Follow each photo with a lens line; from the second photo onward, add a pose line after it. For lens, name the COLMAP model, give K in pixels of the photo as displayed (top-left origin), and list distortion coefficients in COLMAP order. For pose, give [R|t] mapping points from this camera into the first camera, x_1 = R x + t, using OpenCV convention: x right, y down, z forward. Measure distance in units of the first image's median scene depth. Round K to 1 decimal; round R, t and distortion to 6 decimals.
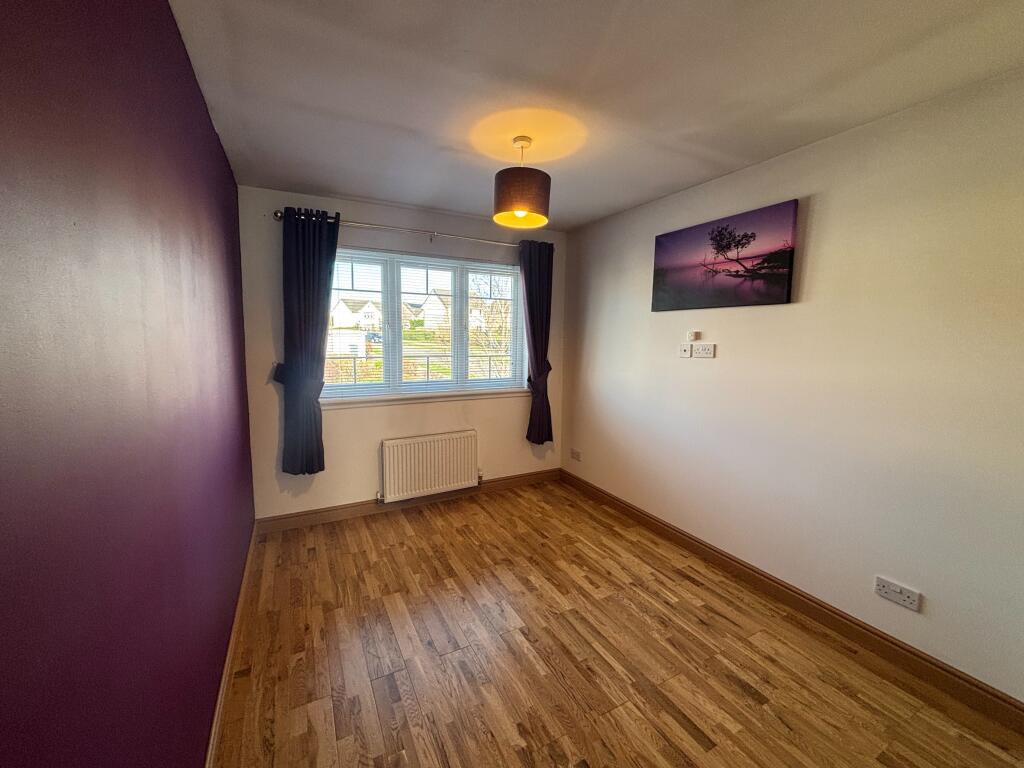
lens RADIAL K [[410.9, 0, 512.4], [0, 410.9, 380.9], [0, 0, 1]] dist [0.009187, 0.000248]
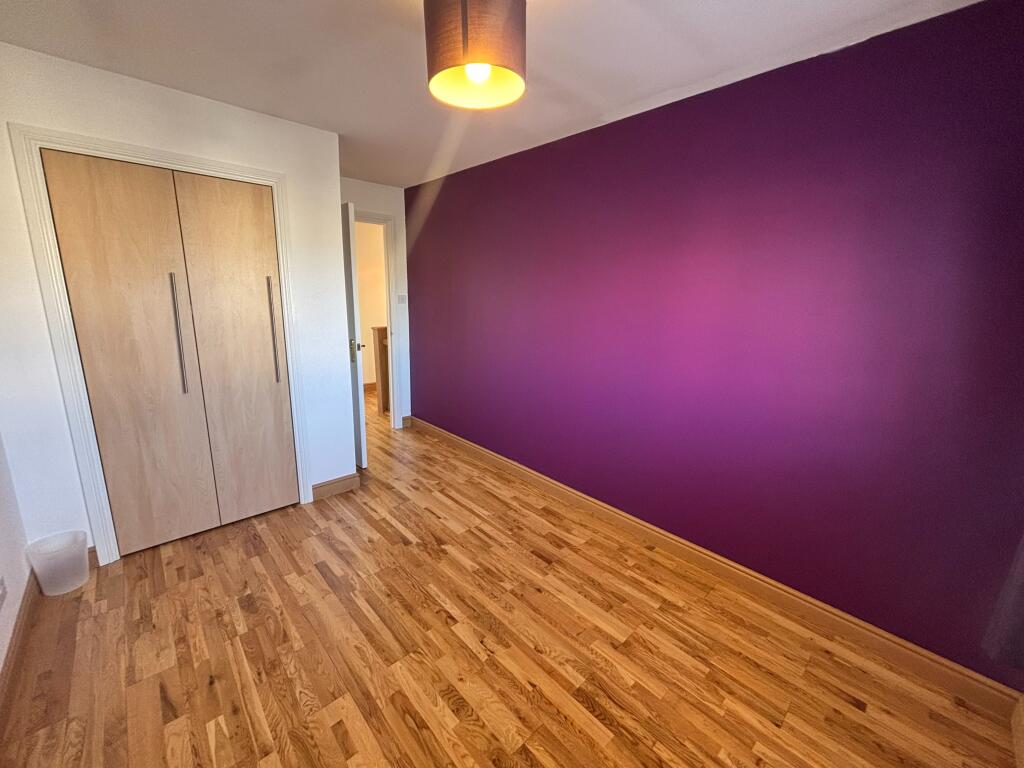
lens RADIAL K [[410.9, 0, 511.0], [0, 410.9, 379.9], [0, 0, 1]] dist [0.009187, 0.000248]
pose [[-0.964084, 0.024069, -0.264506, 0.132040], [-0.061301, 0.948833, 0.309772, -0.198463], [0.258428, 0.314861, -0.913278, 1.703839]]
